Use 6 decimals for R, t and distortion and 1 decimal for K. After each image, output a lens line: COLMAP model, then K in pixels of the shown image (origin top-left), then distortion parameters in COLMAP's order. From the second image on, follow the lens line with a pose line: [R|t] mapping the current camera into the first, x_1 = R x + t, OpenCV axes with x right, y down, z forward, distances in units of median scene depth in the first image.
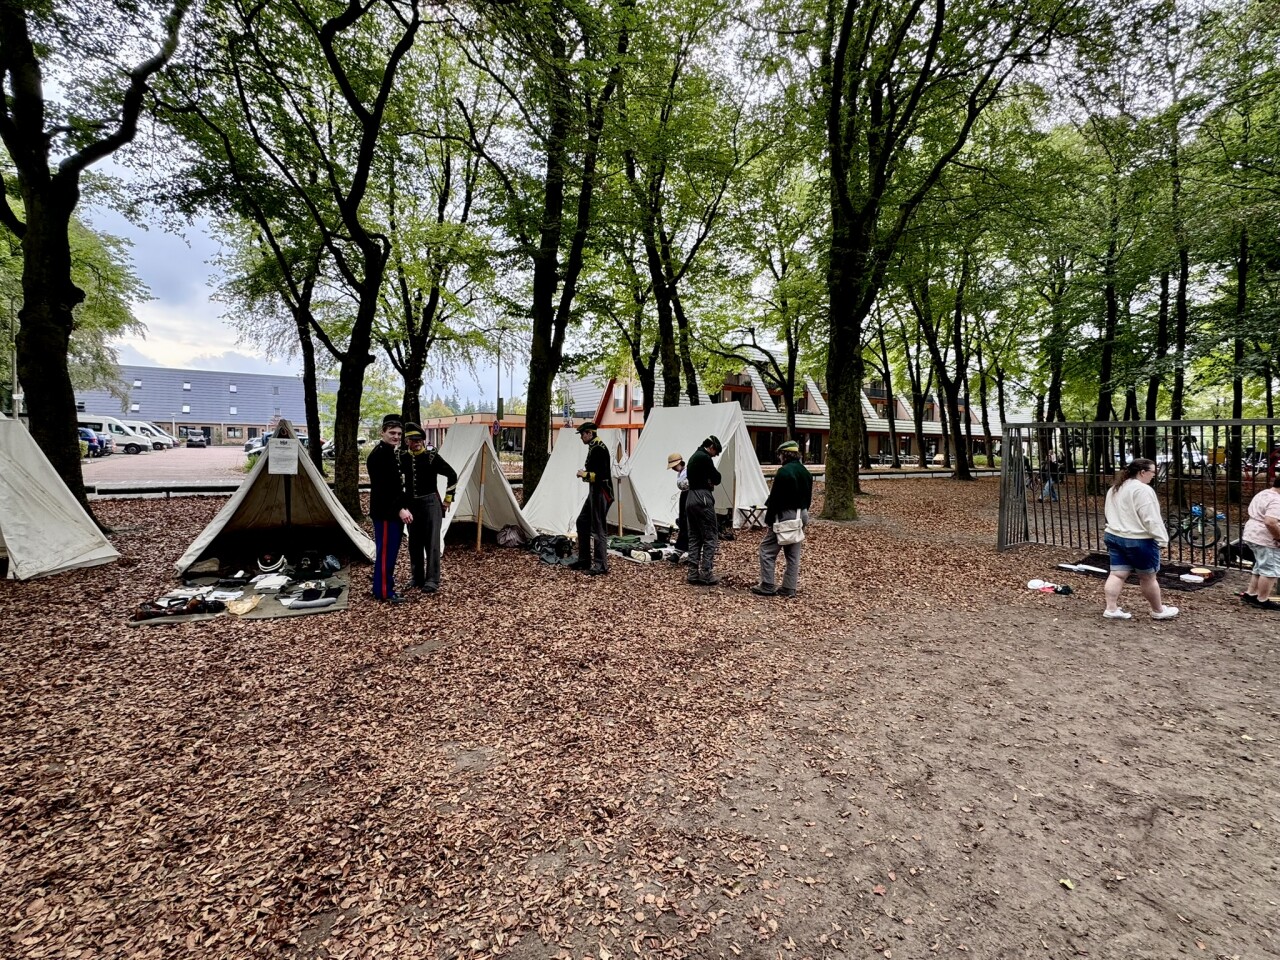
lens RADIAL K [[594.5, 0, 638.4], [0, 594.5, 479.4], [0, 0, 1]] dist [-0.000751, -0.000055]
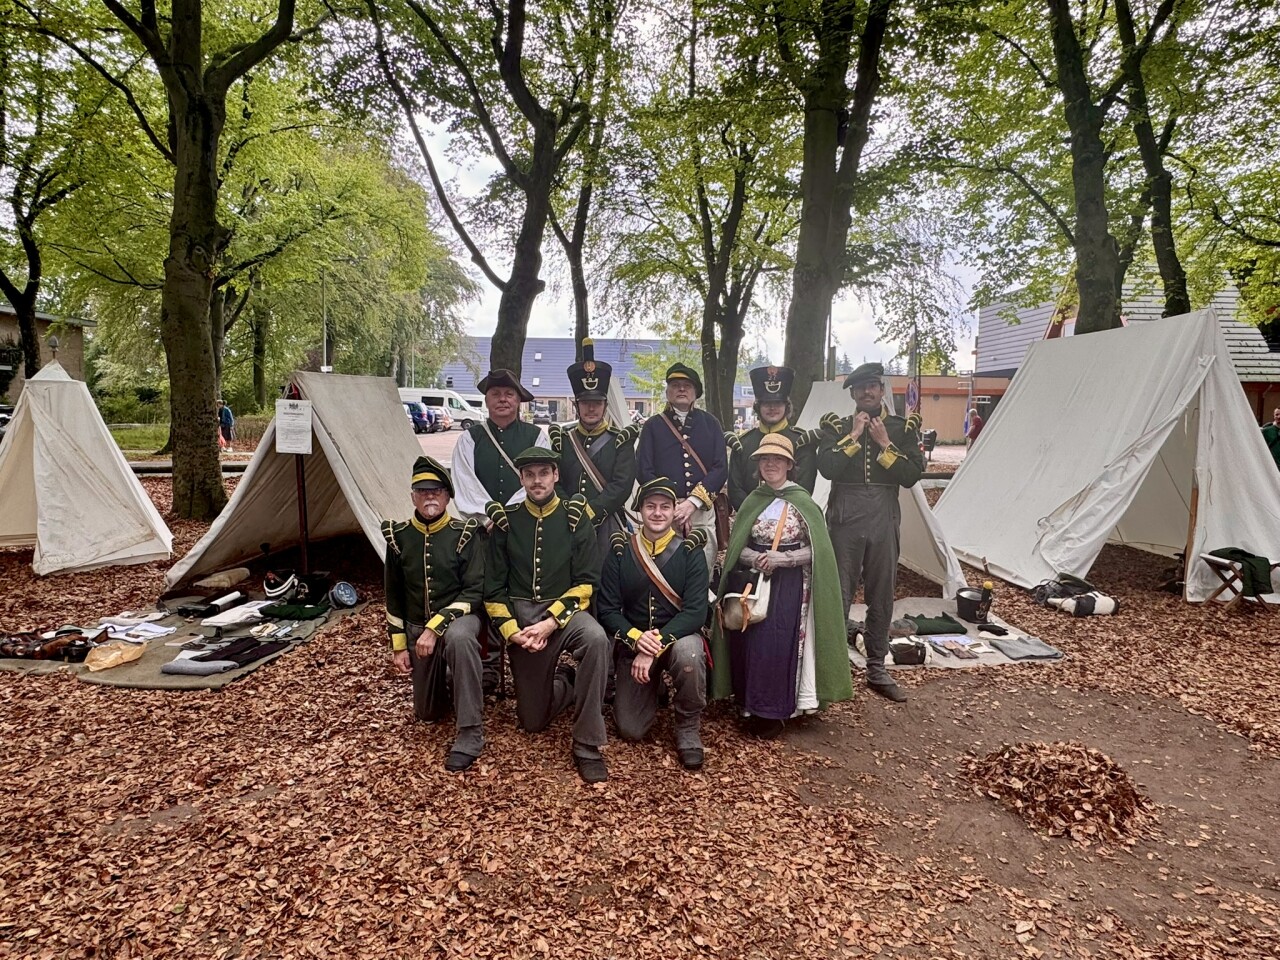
lens RADIAL K [[797.6, 0, 641.5], [0, 797.6, 480.7], [0, 0, 1]] dist [0.004806, 0.000054]
pose [[0.843171, 0.040771, -0.536097, 0.119026], [-0.033317, 0.999166, 0.023587, -0.007012], [0.536612, -0.002026, 0.843827, 0.253705]]
